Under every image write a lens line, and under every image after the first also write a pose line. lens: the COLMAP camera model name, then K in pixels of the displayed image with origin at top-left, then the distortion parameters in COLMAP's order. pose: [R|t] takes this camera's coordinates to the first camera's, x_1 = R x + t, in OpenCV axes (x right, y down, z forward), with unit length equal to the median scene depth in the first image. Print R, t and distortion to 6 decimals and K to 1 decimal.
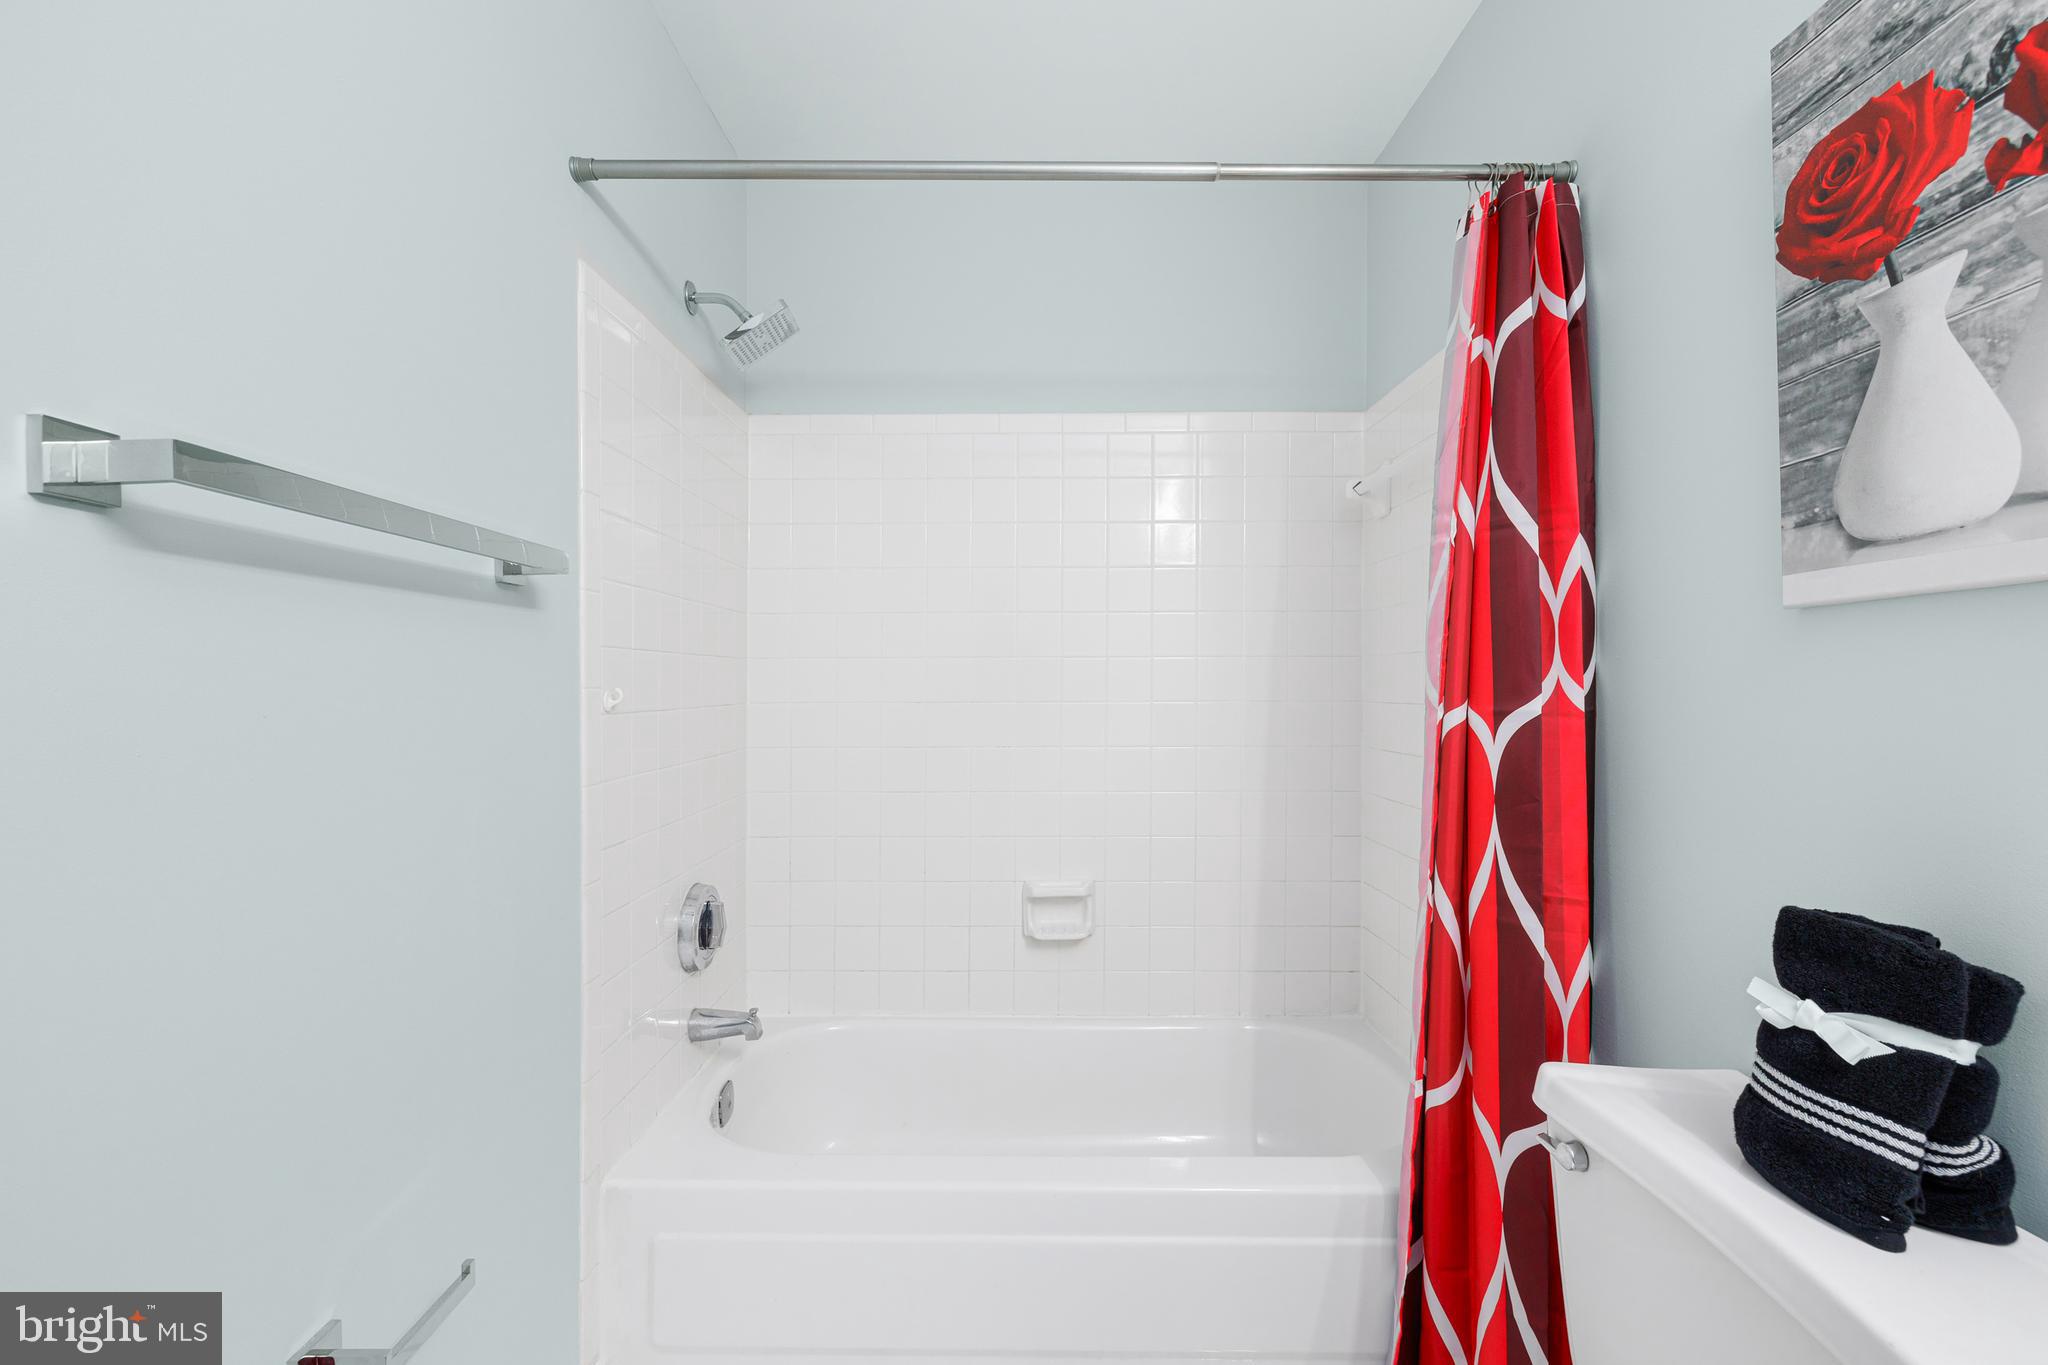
lens RADIAL K [[907.1, 0, 1026.3], [0, 907.1, 700.4], [0, 0, 1]] dist [-0.001817, 0.000500]
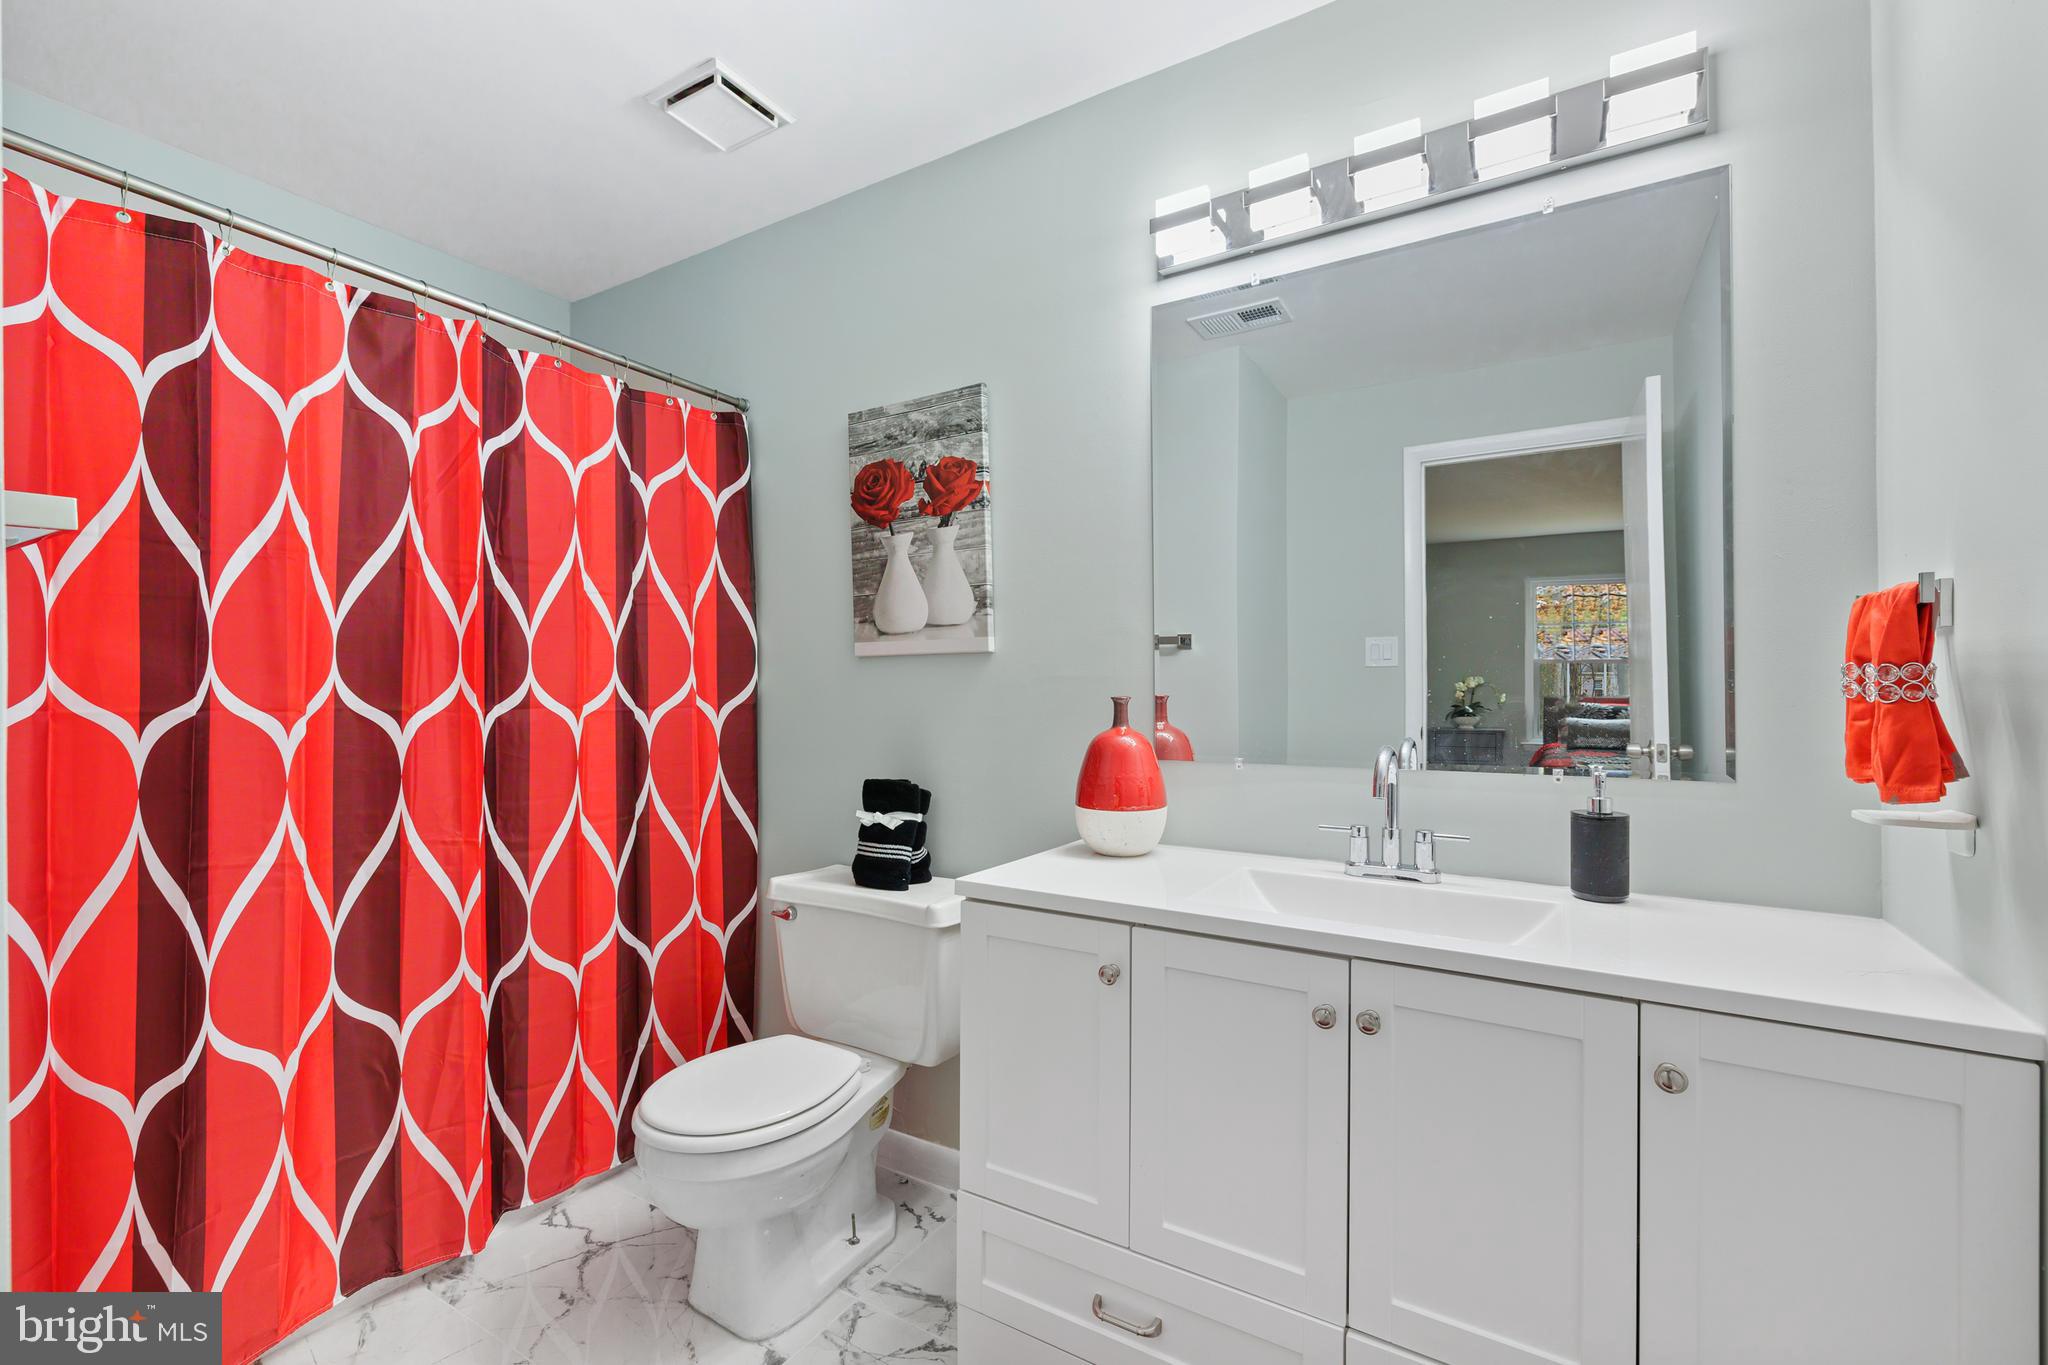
lens RADIAL K [[875.0, 0, 1015.7], [0, 875.0, 678.2], [0, 0, 1]] dist [-0.000578, 0.000050]
pose [[0.531089, 0.009429, 0.847264, -0.972864], [0.009772, 0.999803, -0.017252, -0.004396], [-0.847260, 0.017442, 0.530892, -0.621582]]
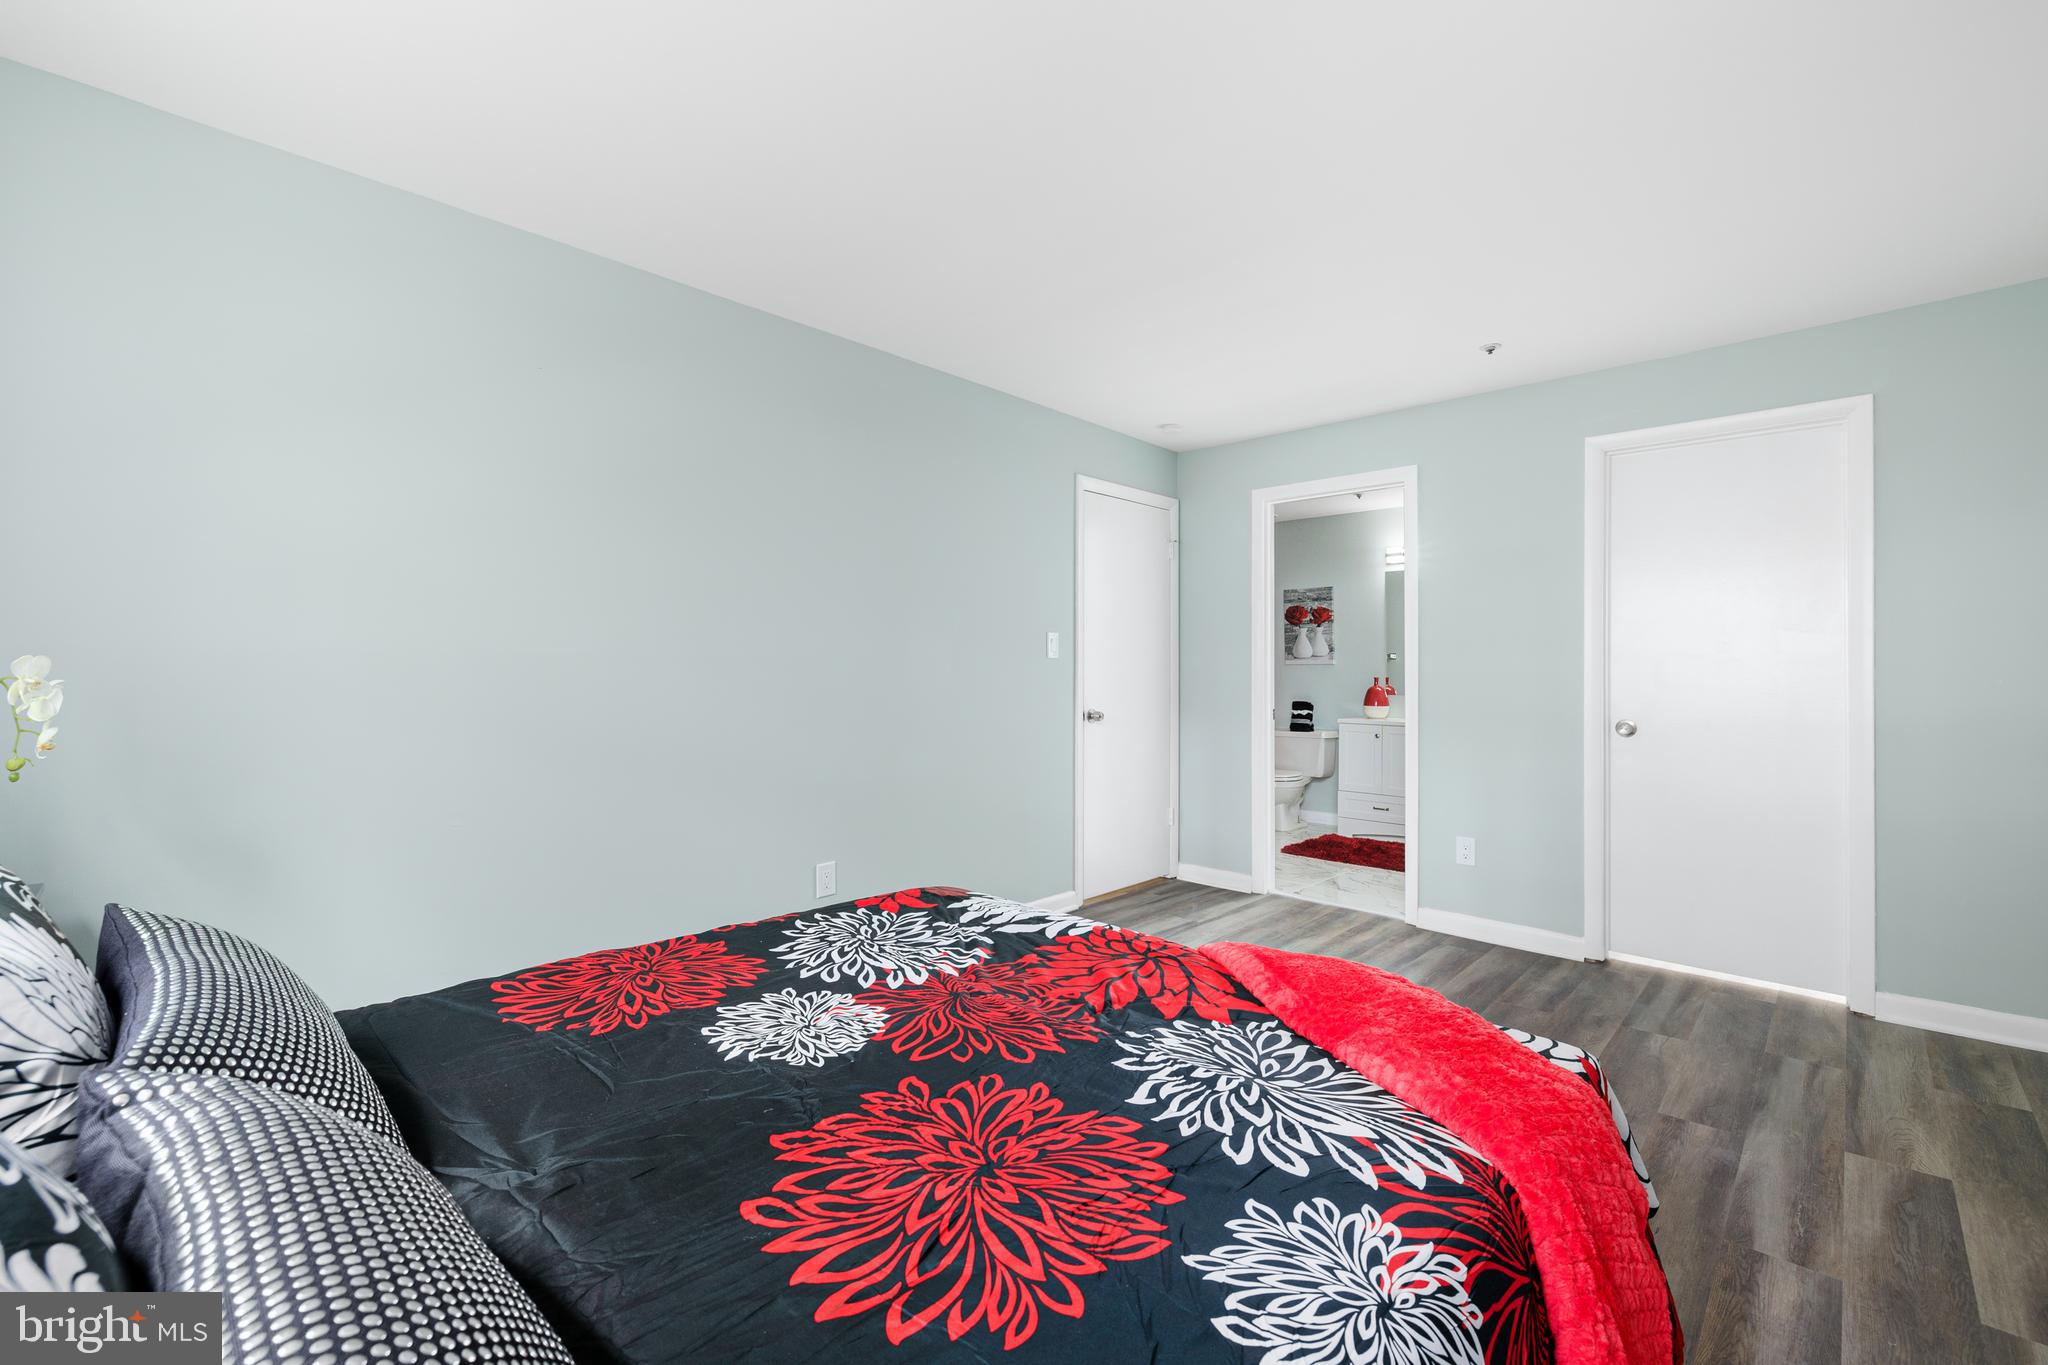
lens RADIAL K [[867.0, 0, 1021.1], [0, 867.0, 695.4], [0, 0, 1]] dist [0.000062, 0.000538]
pose [[0.690902, -0.015017, 0.722792, -6.811087], [0.003122, 0.999837, 0.017789, 0.021198], [-0.722942, -0.010034, 0.690836, -2.772534]]
